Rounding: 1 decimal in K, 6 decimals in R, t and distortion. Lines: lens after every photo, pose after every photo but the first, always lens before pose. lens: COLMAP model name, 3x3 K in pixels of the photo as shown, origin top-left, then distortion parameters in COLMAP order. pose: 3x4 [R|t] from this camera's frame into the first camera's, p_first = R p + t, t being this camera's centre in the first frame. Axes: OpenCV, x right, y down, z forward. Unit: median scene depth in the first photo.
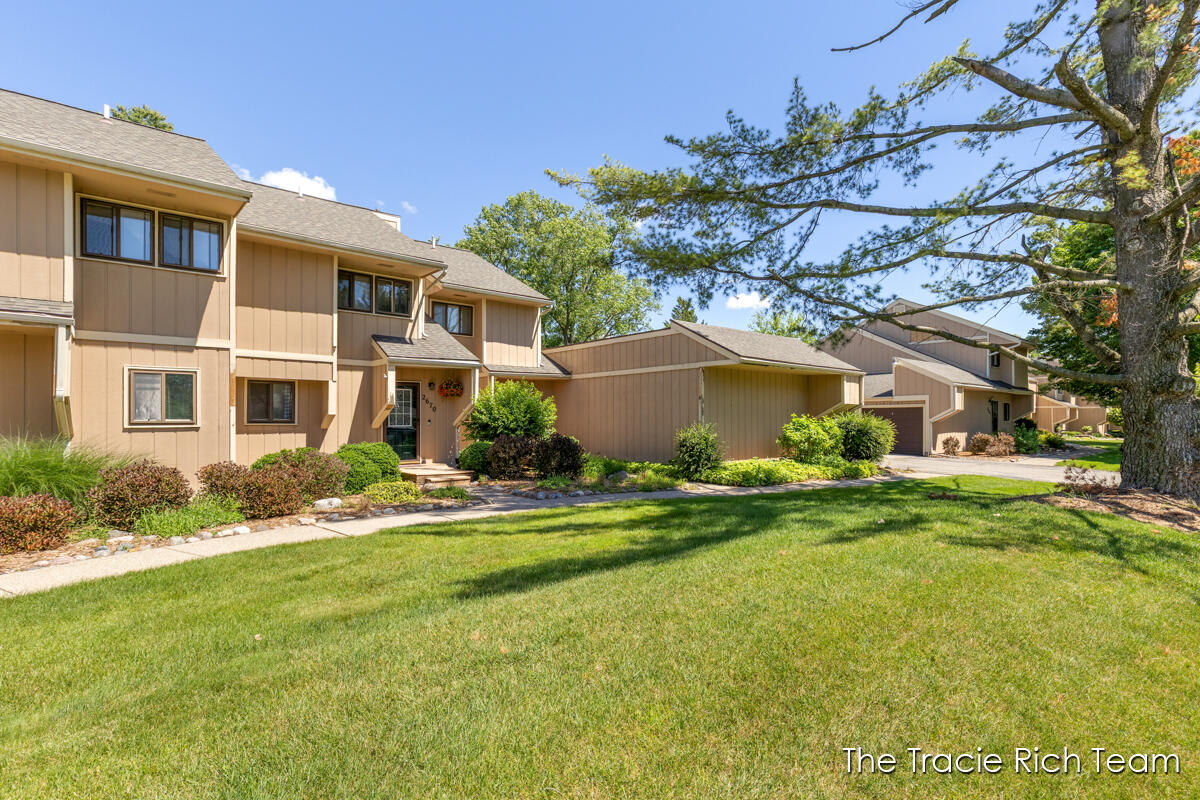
lens RADIAL K [[578.0, 0, 599.4], [0, 578.0, 420.4], [0, 0, 1]] dist [0.000388, -0.000135]
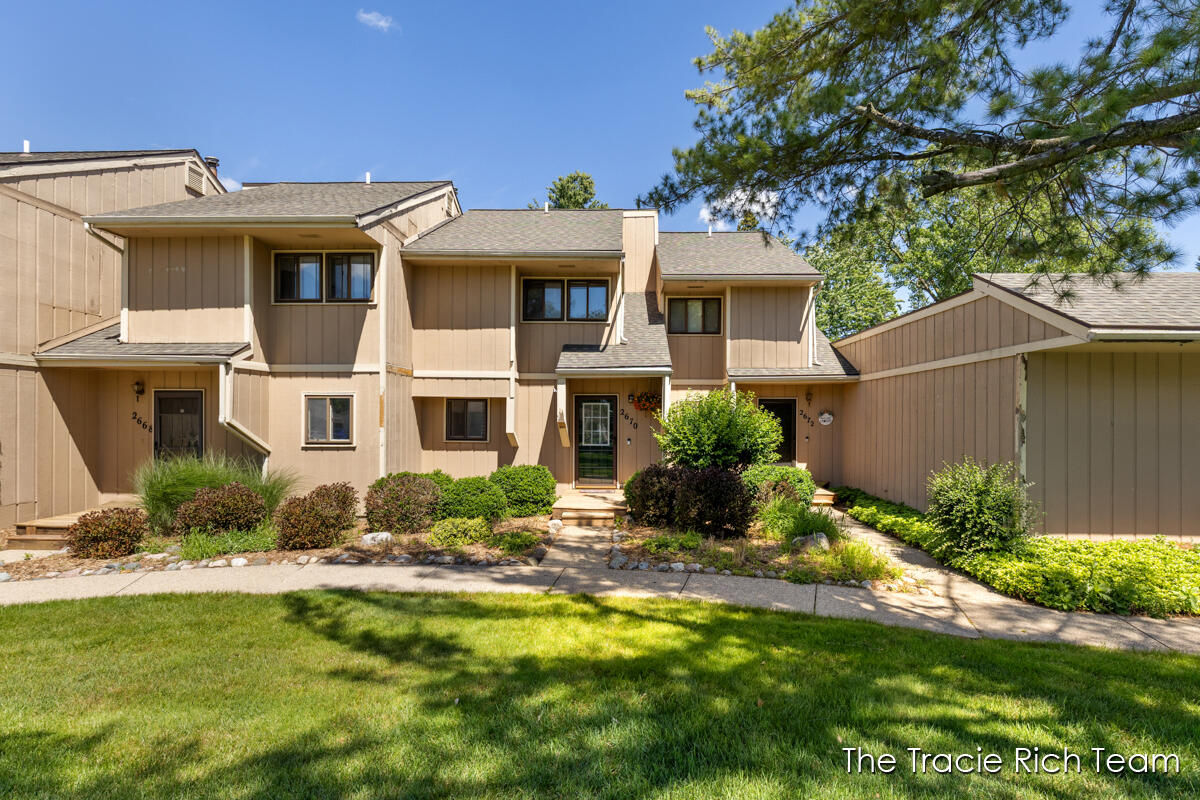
lens RADIAL K [[578.0, 0, 599.4], [0, 578.0, 420.4], [0, 0, 1]] dist [0.000388, -0.000135]
pose [[0.744244, 0.005593, -0.667885, 0.280267], [-0.007570, 0.999971, -0.000062, -0.031339], [0.667865, 0.005102, 0.744265, 0.388096]]
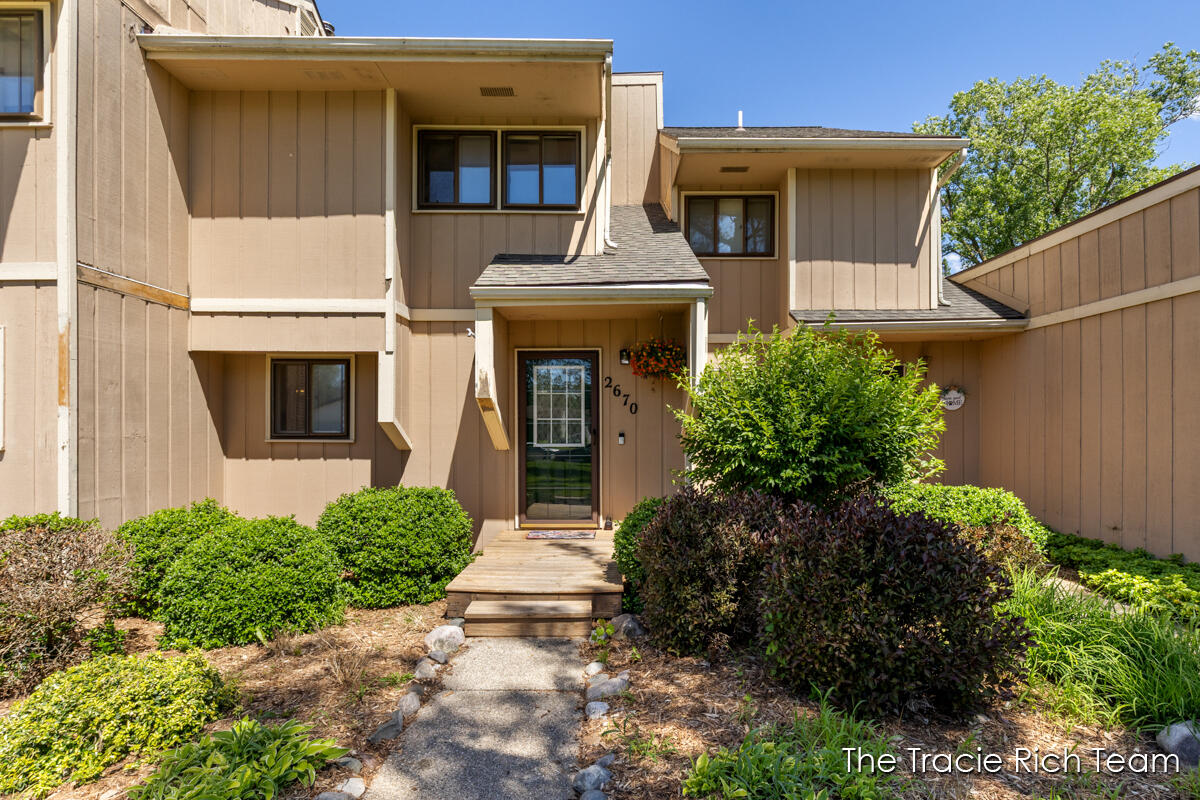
lens RADIAL K [[626.0, 0, 600.2], [0, 626.0, 426.0], [0, 0, 1]] dist [0.001287, 0.000071]
pose [[0.763925, -0.000859, -0.645304, 0.008337], [0.000104, 0.999999, -0.001208, -0.006262], [0.645305, 0.000856, 0.763925, 0.712800]]
